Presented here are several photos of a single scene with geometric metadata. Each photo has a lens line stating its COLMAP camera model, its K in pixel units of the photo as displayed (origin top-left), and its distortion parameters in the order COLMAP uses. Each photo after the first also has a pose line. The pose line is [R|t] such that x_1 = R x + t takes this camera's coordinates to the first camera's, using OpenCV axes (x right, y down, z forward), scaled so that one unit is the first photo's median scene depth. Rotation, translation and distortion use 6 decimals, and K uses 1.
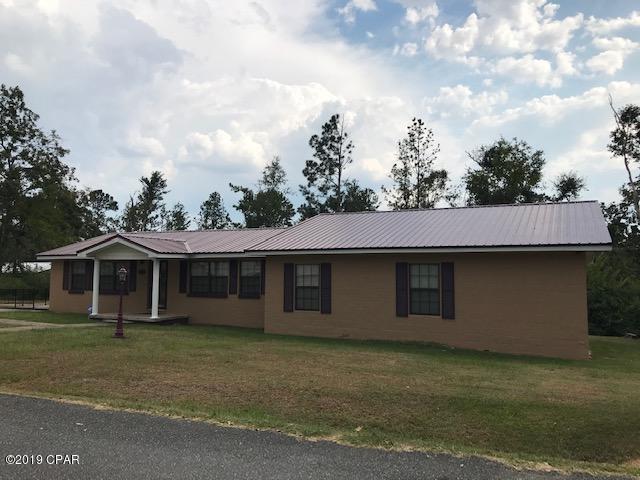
lens RADIAL K [[533.2, 0, 322.1], [0, 533.2, 239.9], [0, 0, 1]] dist [0.002305, -0.000502]
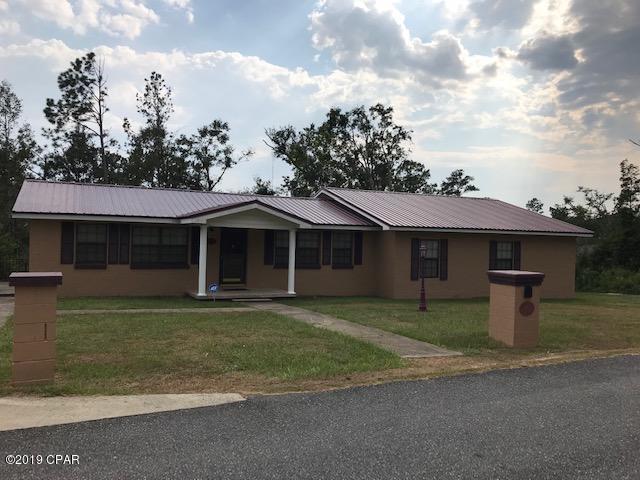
lens RADIAL K [[533.2, 0, 318.4], [0, 533.2, 242.6], [0, 0, 1]] dist [0.002305, -0.000502]
pose [[0.646894, 0.010307, 0.762510, -0.979071], [-0.068897, 0.996609, 0.044980, 0.014319], [-0.759461, -0.081632, 0.645411, 0.369596]]
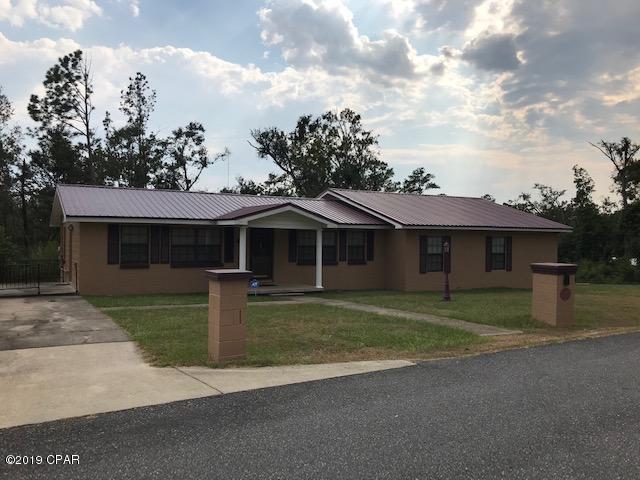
lens RADIAL K [[533.2, 0, 317.7], [0, 533.2, 237.0], [0, 0, 1]] dist [0.002305, -0.000502]
pose [[0.577190, 0.005719, 0.816590, -1.125474], [-0.059436, 0.997618, 0.035024, 0.016178], [-0.814444, -0.068750, 0.576155, 0.423364]]
